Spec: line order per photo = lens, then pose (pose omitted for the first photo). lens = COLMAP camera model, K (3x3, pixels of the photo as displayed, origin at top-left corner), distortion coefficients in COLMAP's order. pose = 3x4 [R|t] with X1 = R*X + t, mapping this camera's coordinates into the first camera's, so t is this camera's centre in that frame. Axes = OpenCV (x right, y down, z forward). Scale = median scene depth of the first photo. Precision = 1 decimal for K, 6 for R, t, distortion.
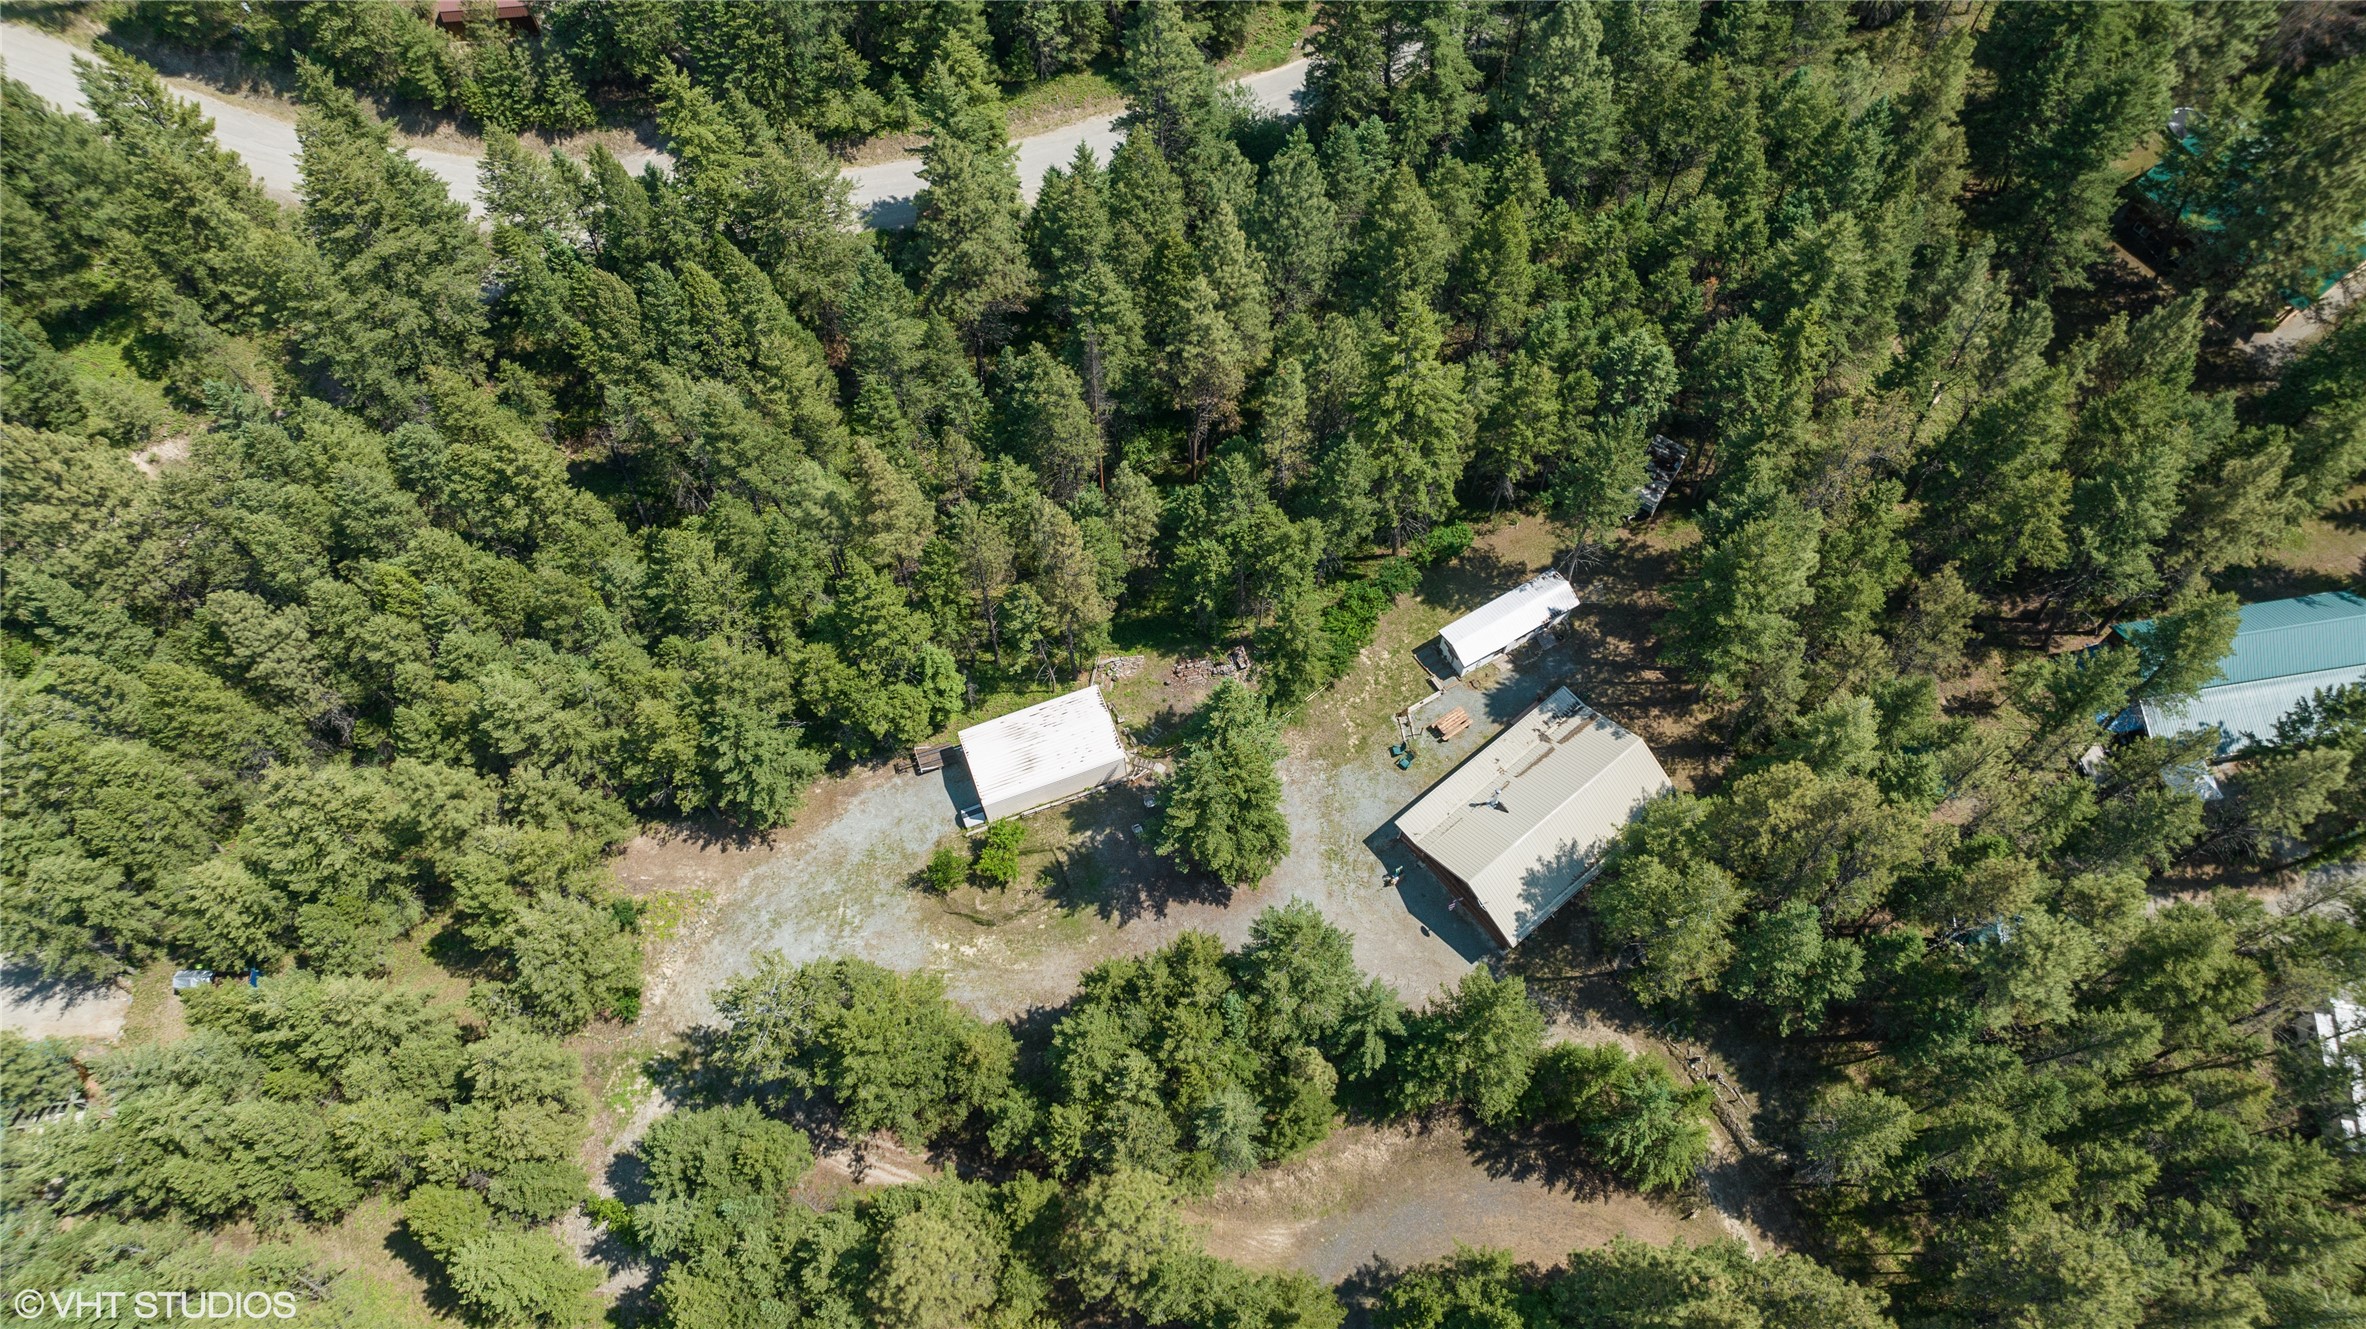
lens RADIAL K [[1655.7, 0, 1183.0], [0, 1655.7, 664.5], [0, 0, 1]] dist [0.006238, -0.049774]
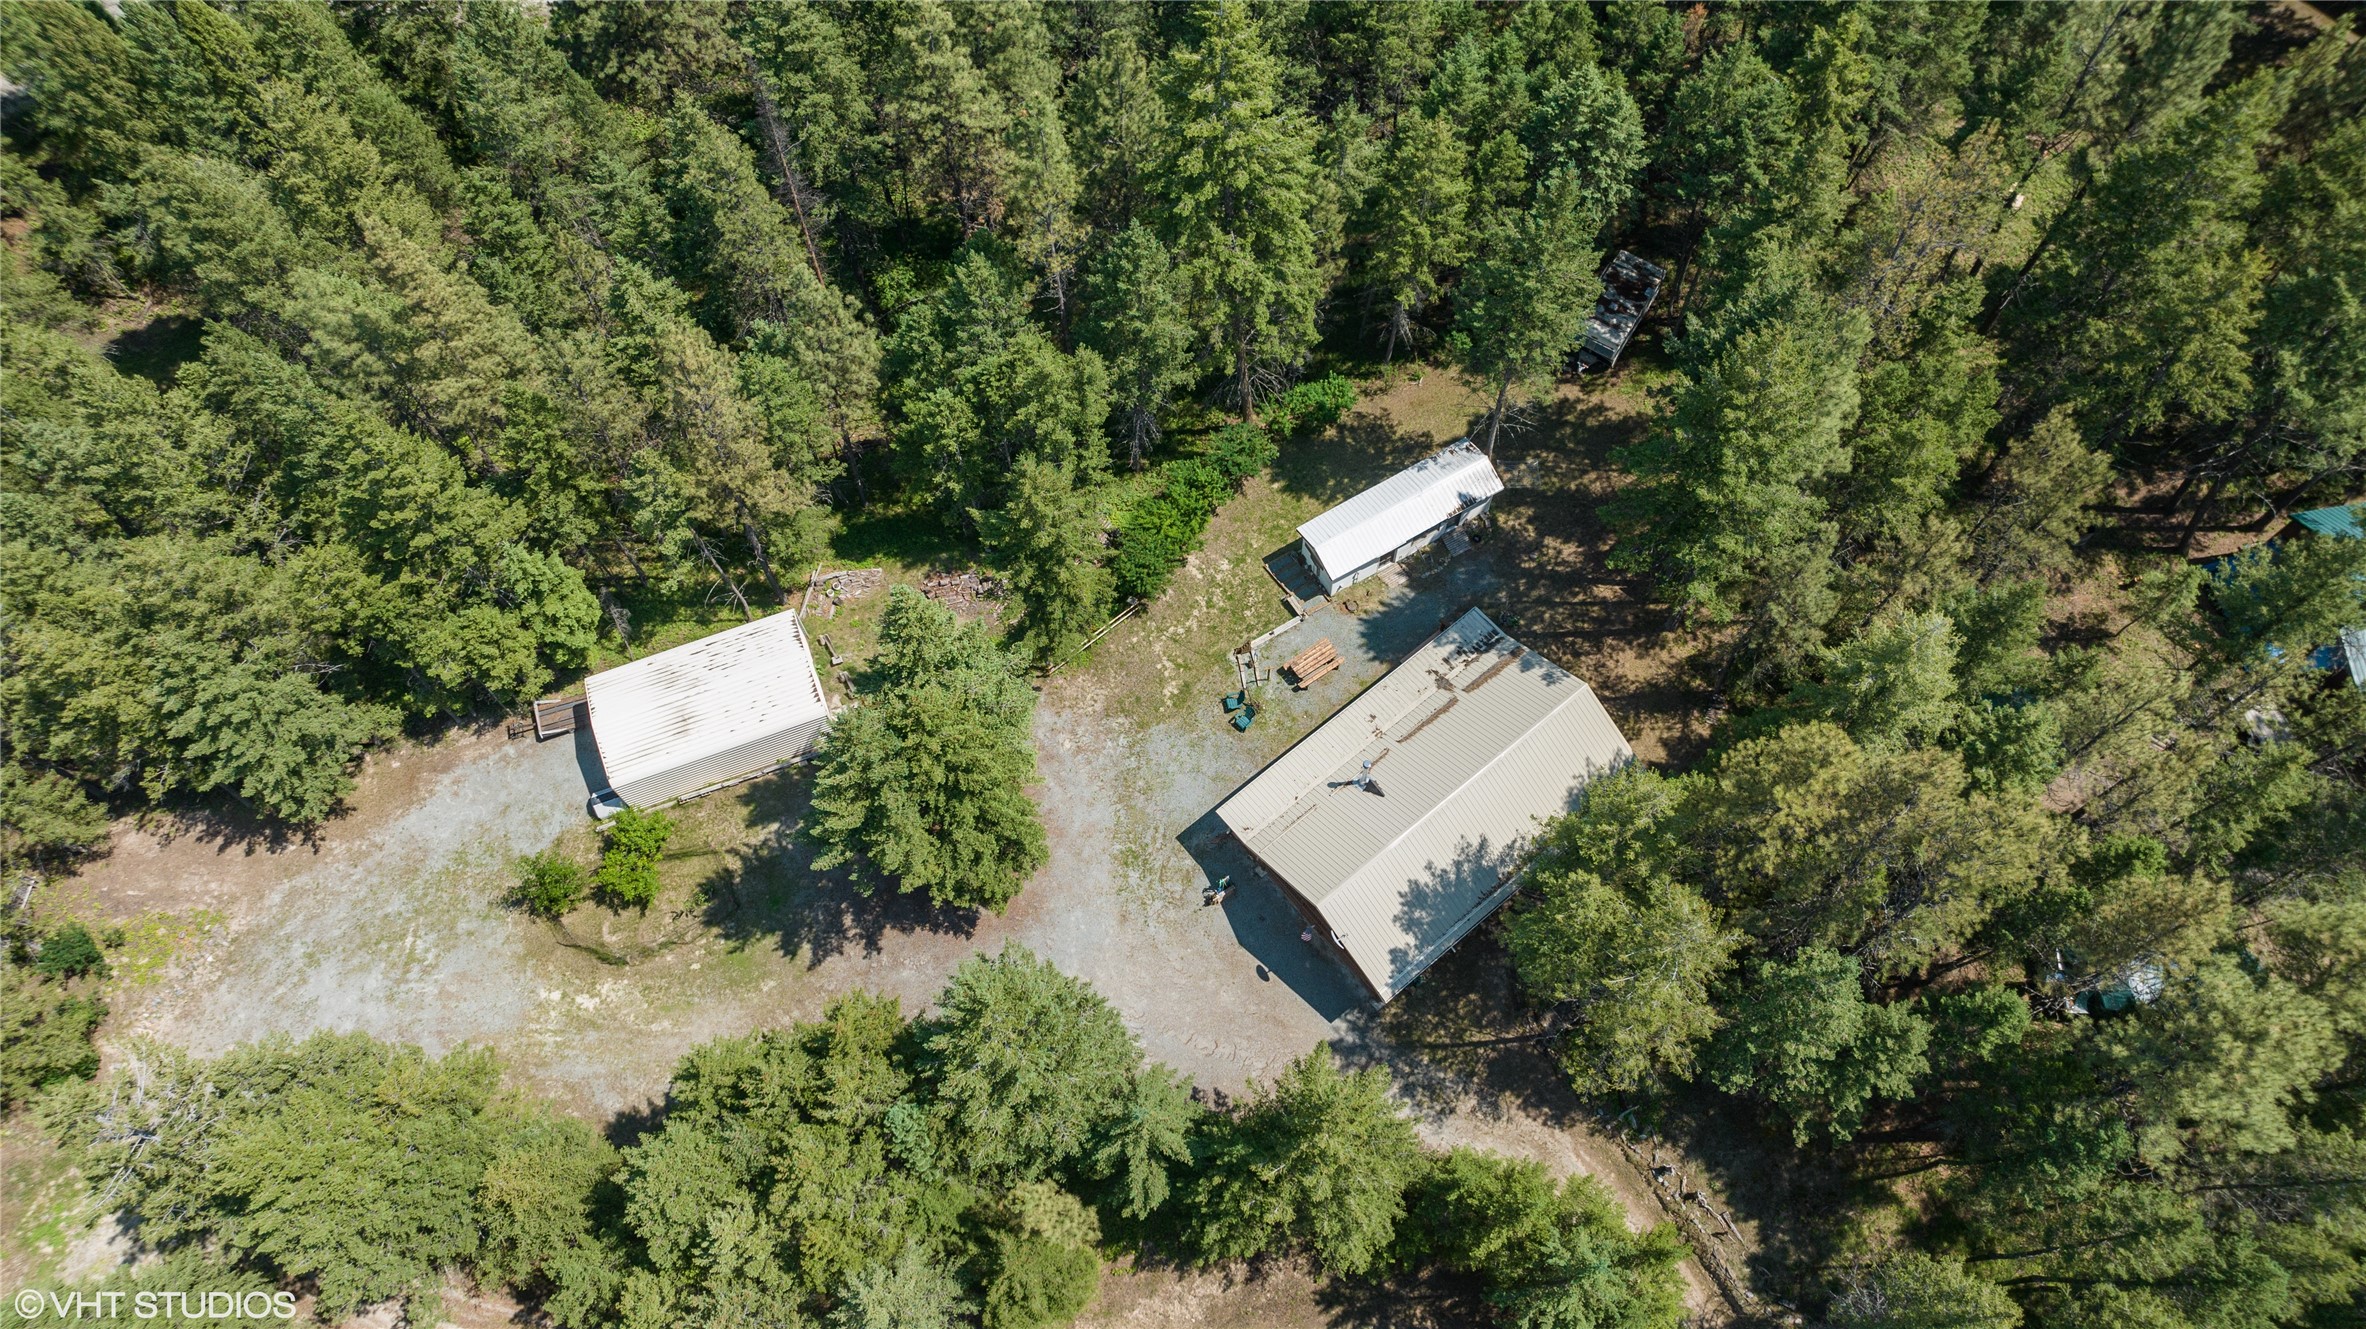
lens RADIAL K [[1675.2, 0, 1183.0], [0, 1675.2, 664.5], [0, 0, 1]] dist [-0.008718, -0.000870]
pose [[0.999992, -0.003875, 0.000128, 0.114233], [0.003869, 0.999534, 0.030283, 0.015848], [-0.000246, -0.030282, 0.999541, 0.327296]]
